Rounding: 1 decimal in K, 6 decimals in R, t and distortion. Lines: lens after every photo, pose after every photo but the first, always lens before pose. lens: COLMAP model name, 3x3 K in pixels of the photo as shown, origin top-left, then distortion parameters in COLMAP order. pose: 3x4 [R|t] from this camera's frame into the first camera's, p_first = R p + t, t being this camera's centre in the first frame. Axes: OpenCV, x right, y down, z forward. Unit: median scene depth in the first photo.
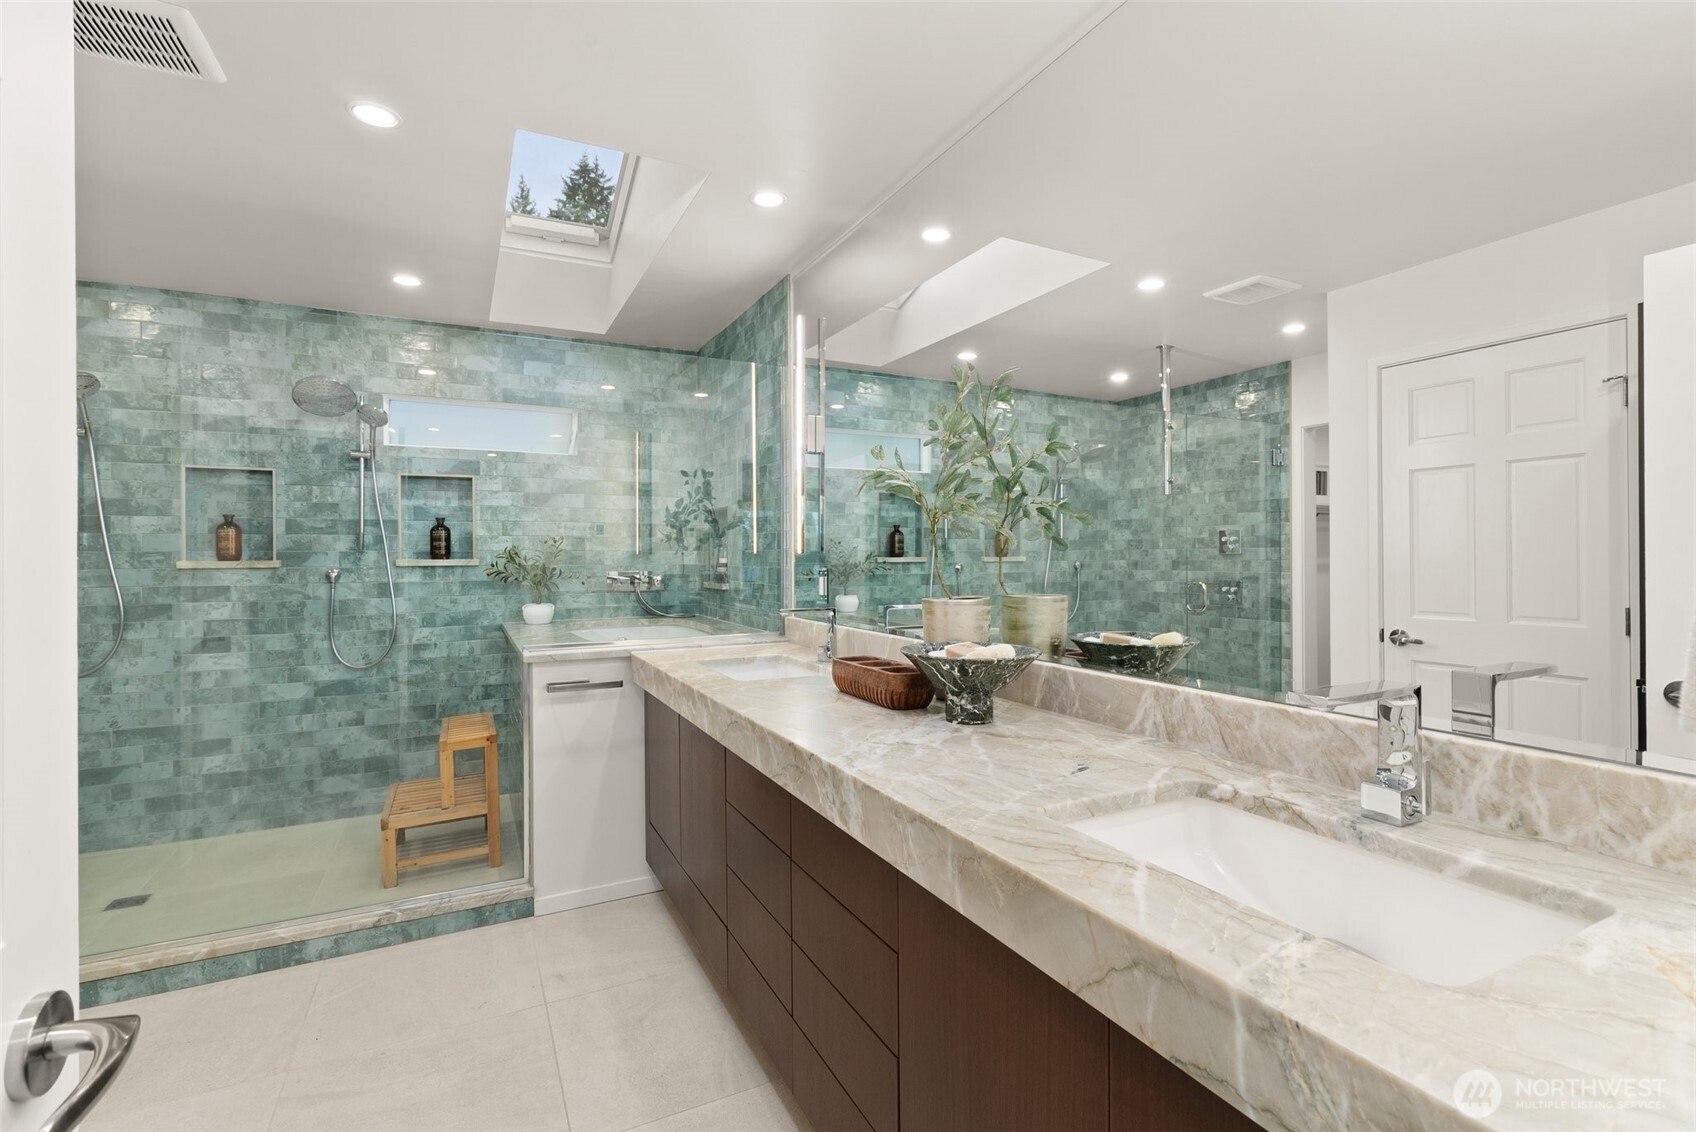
lens RADIAL K [[774.6, 0, 853.2], [0, 774.6, 554.8], [0, 0, 1]] dist [-0.009756, 0.003241]
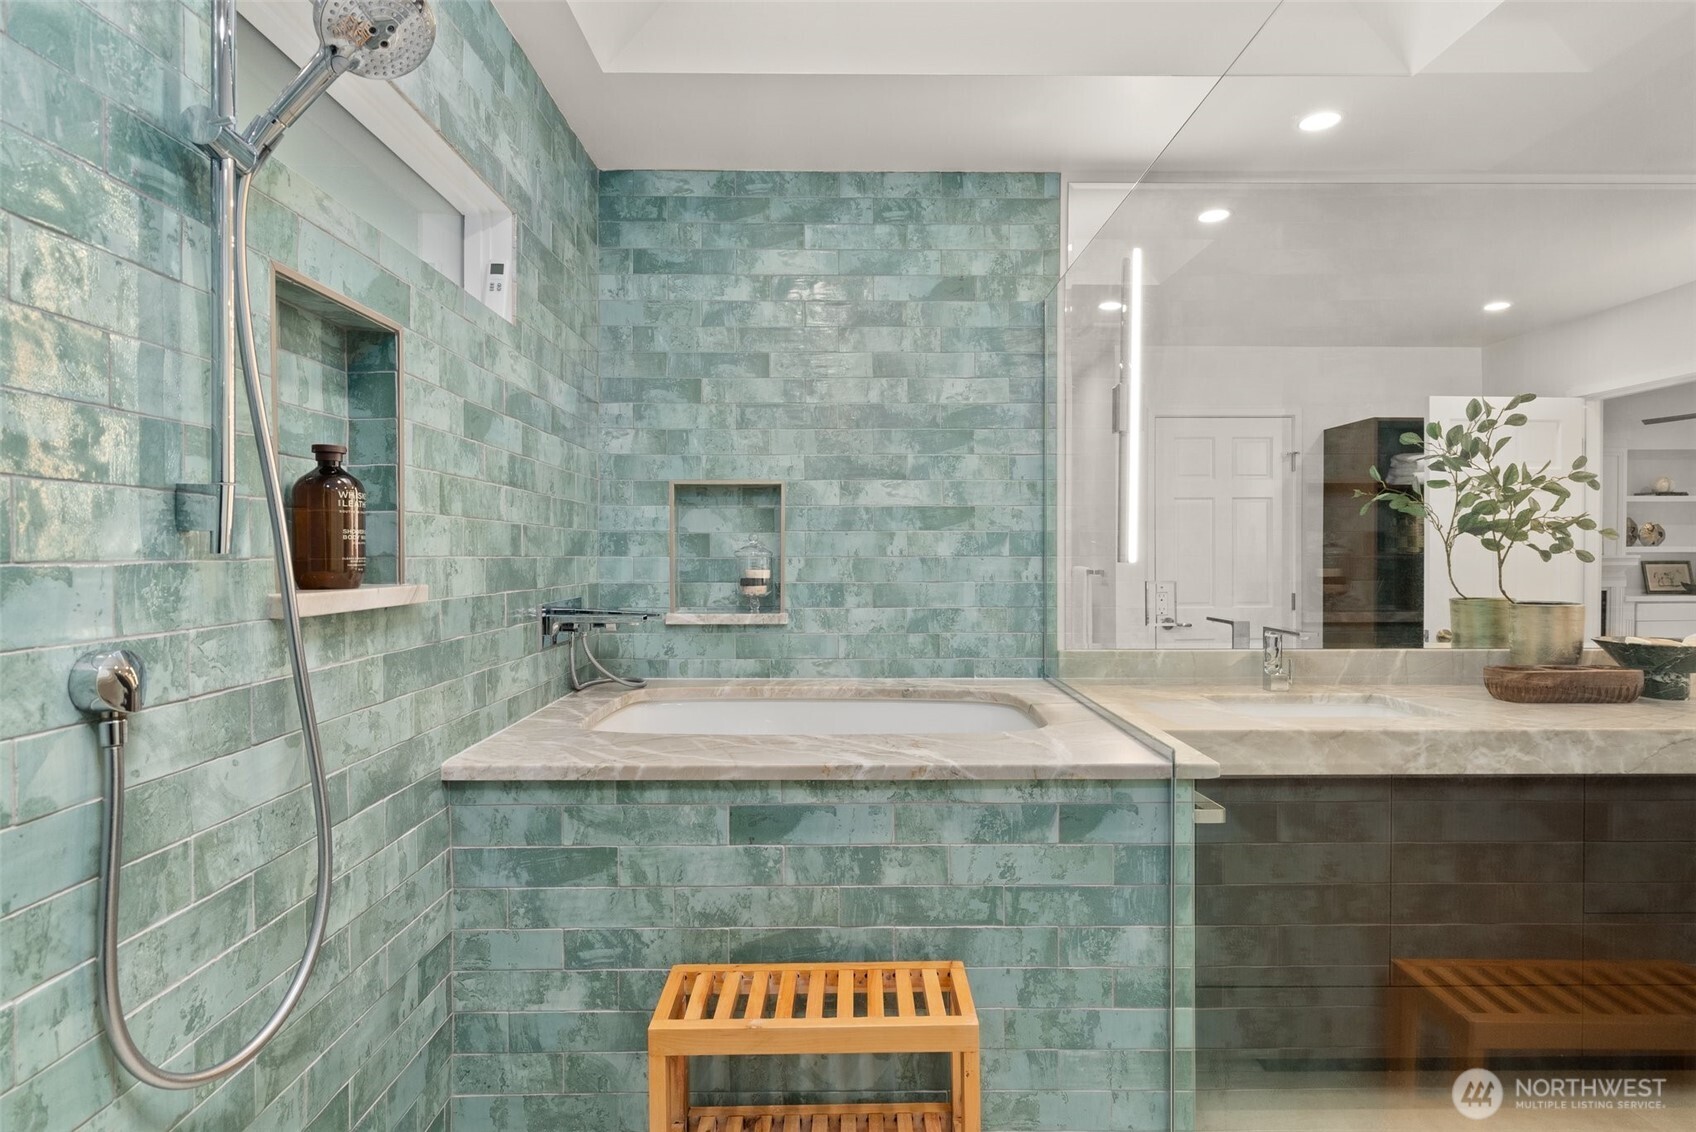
lens RADIAL K [[875.3, 0, 848.1], [0, 875.3, 562.1], [0, 0, 1]] dist [0.002919, 0.000291]
pose [[0.459498, -0.008575, 0.888137, -0.812227], [0.003398, 0.999963, 0.007896, -0.006555], [-0.888172, -0.000610, 0.459511, 0.737375]]
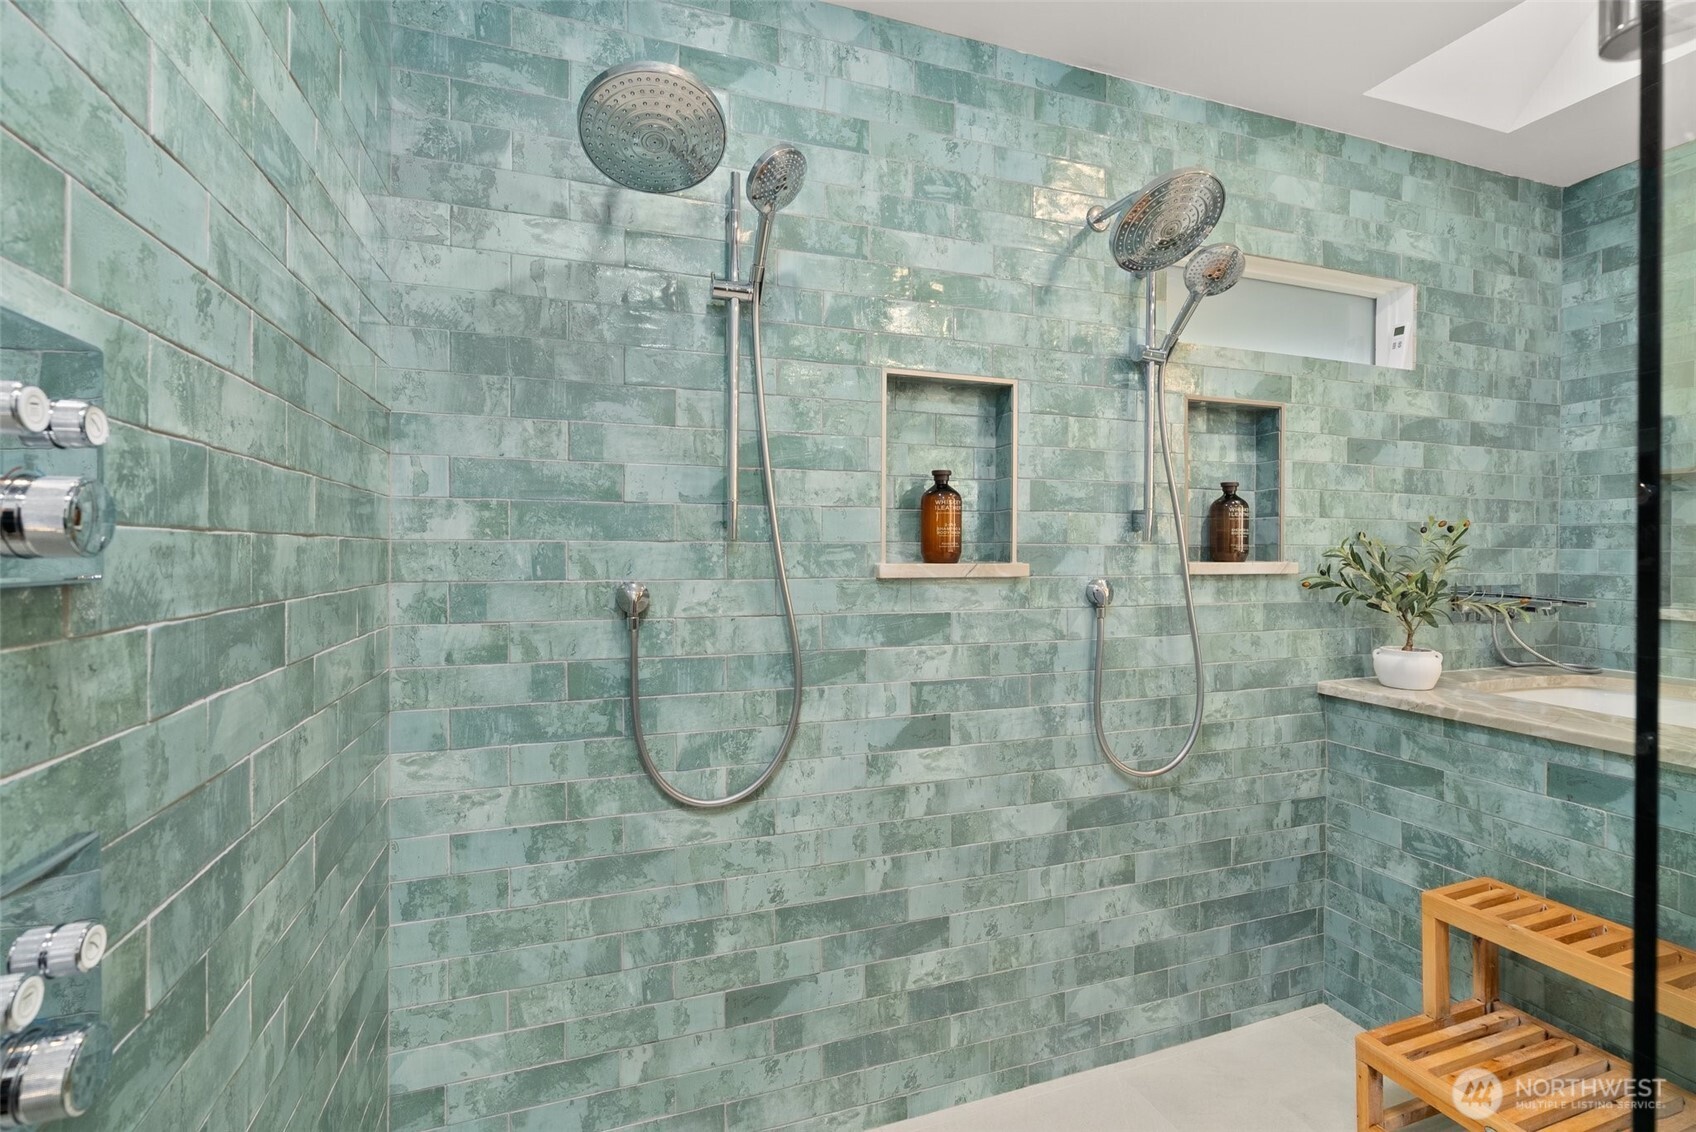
lens RADIAL K [[774.6, 0, 851.1], [0, 774.6, 552.3], [0, 0, 1]] dist [-0.009756, 0.003241]
pose [[0.989397, 0.007058, -0.145067, -0.783202], [-0.007082, 0.999975, 0.000351, 0.001263], [0.145065, 0.000680, 0.989422, 0.482986]]
